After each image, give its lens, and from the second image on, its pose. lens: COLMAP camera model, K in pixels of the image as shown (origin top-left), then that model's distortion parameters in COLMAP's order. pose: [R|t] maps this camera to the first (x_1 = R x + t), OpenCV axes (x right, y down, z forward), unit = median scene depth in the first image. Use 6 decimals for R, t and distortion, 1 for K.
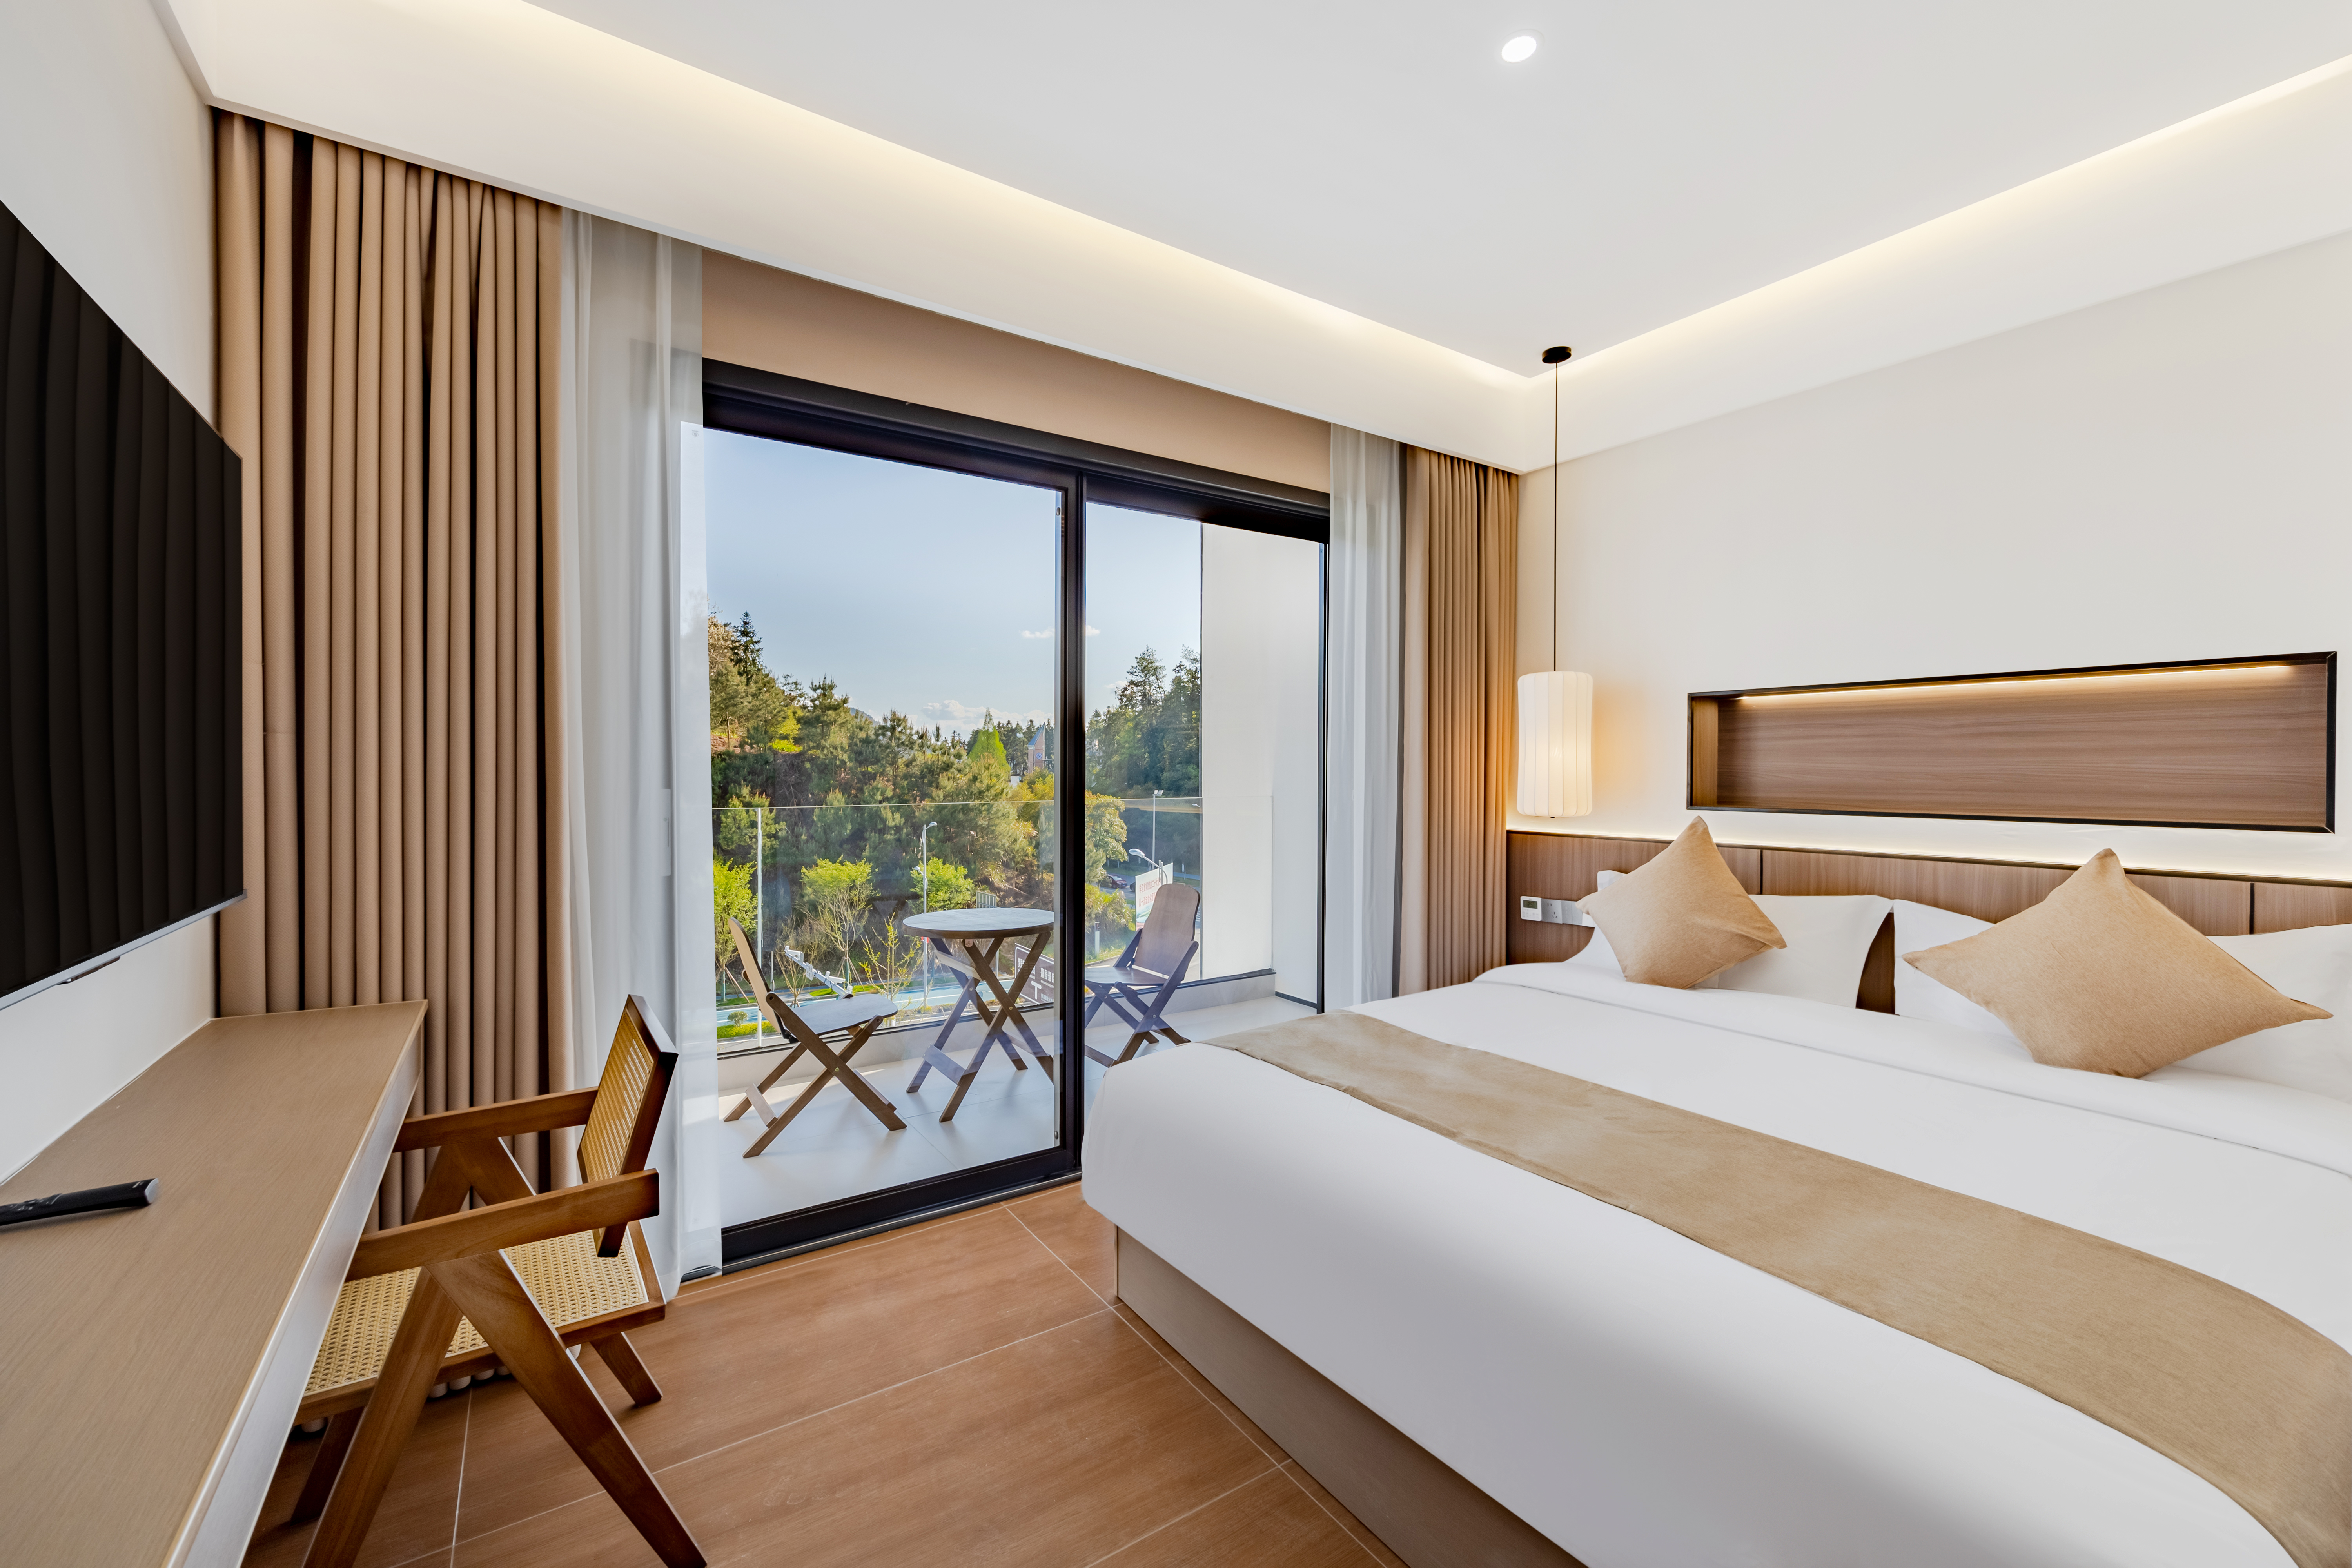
lens RADIAL K [[945.5, 0, 1202.0], [0, 945.5, 780.9], [0, 0, 1]] dist [0.000039, 0.000090]
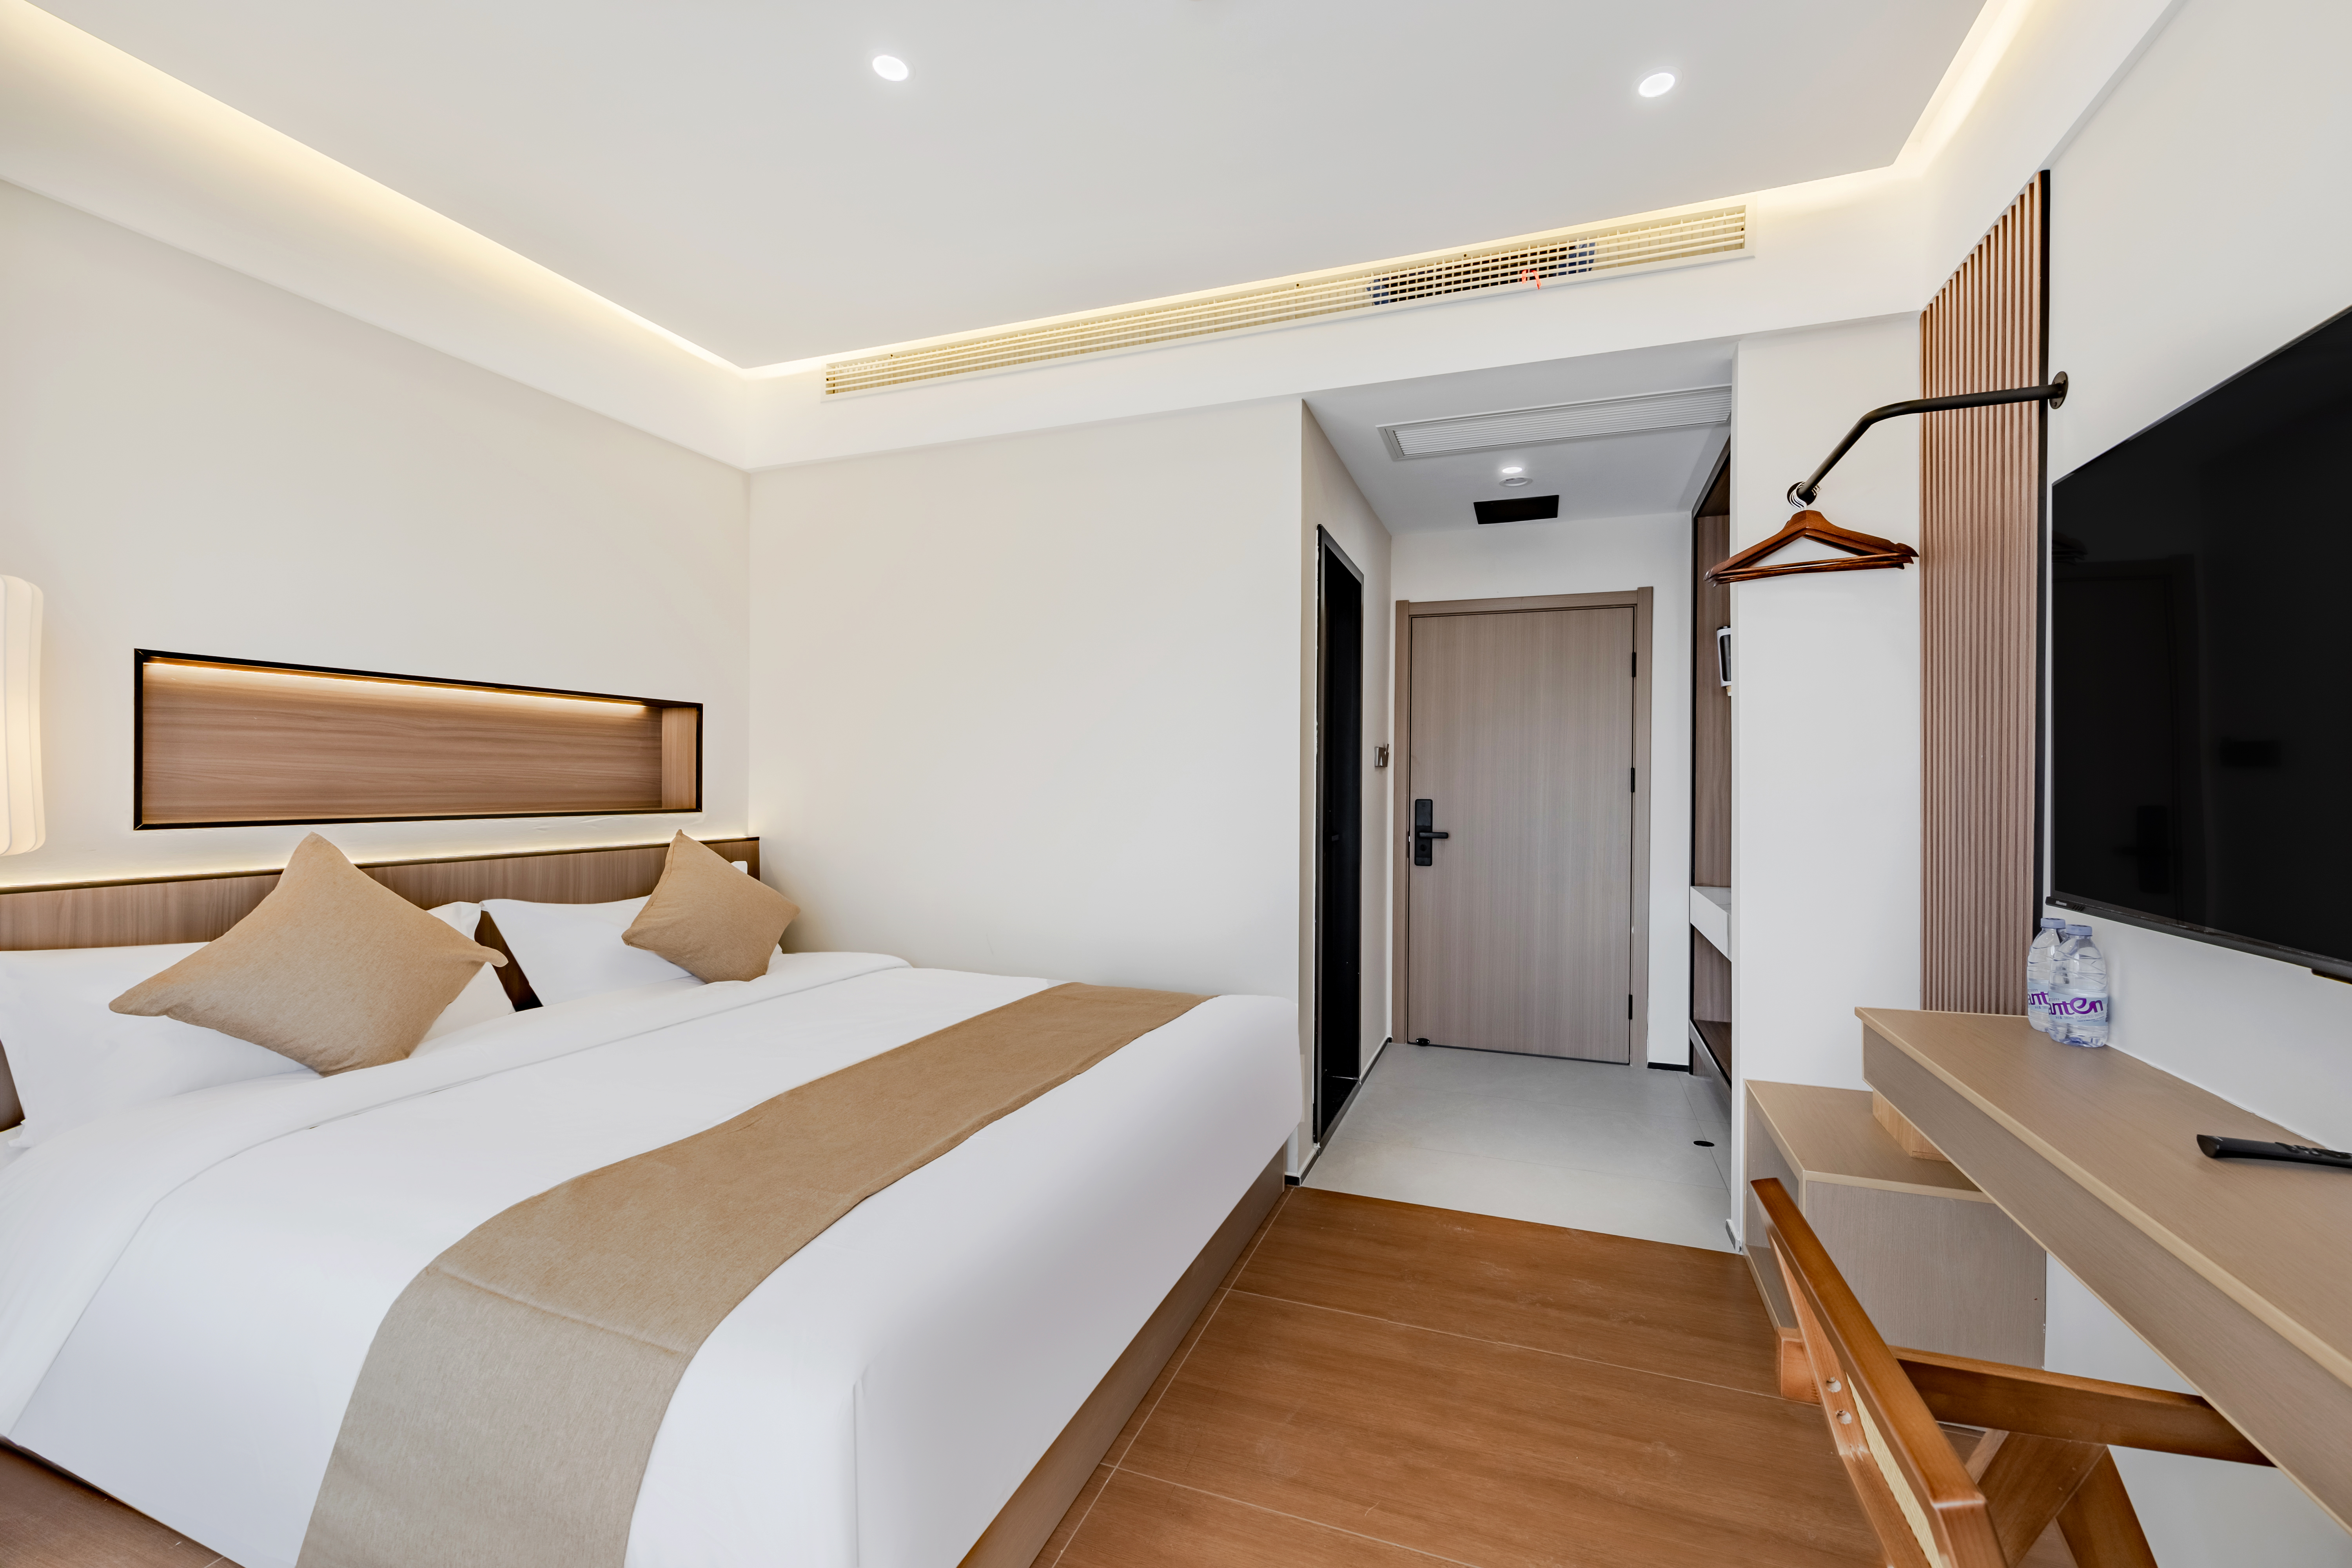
lens RADIAL K [[945.5, 0, 1202.0], [0, 945.5, 780.9], [0, 0, 1]] dist [0.000039, 0.000090]
pose [[-0.562460, -0.005111, 0.826809, -0.502212], [0.001214, 0.999975, 0.007008, -0.007970], [-0.826824, 0.004946, -0.562439, 0.896646]]
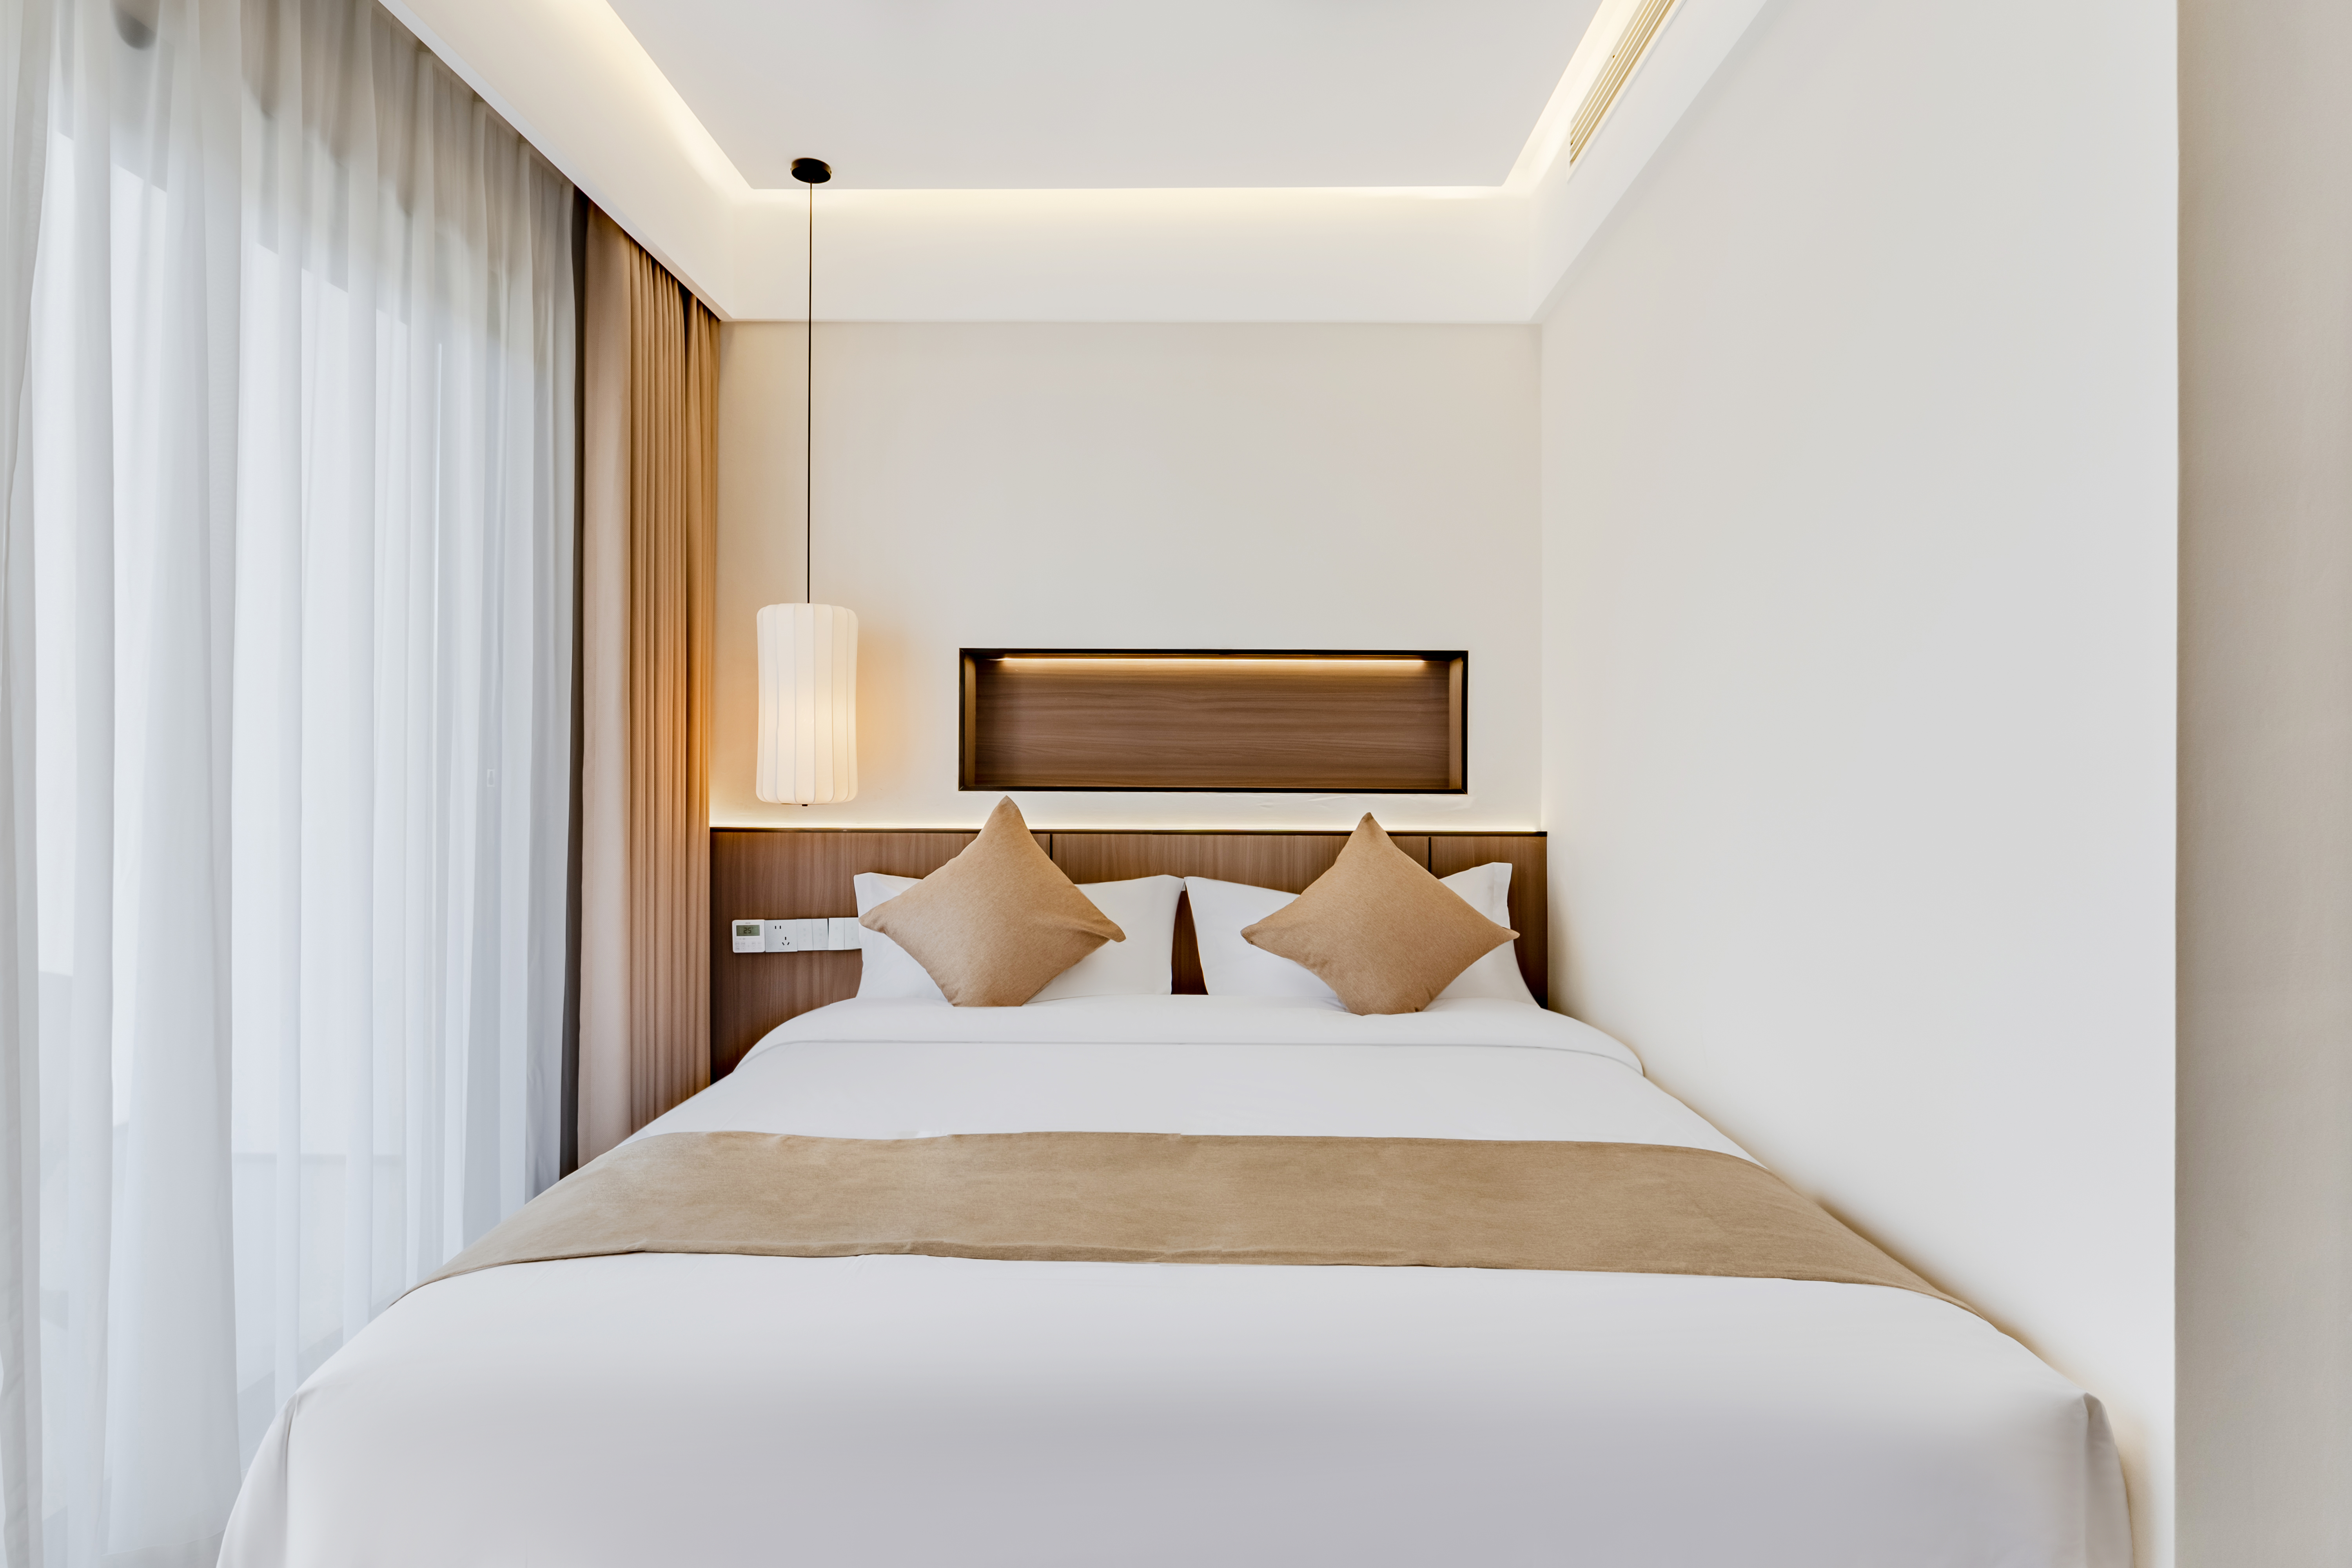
lens RADIAL K [[1188.7, 0, 1181.1], [0, 1188.7, 813.7], [0, 0, 1]] dist [-0.002066, -0.000026]
pose [[0.591350, -0.045402, 0.805136, -0.250235], [0.004904, 0.998598, 0.052709, -0.004421], [-0.806400, -0.027222, 0.590743, 0.265060]]
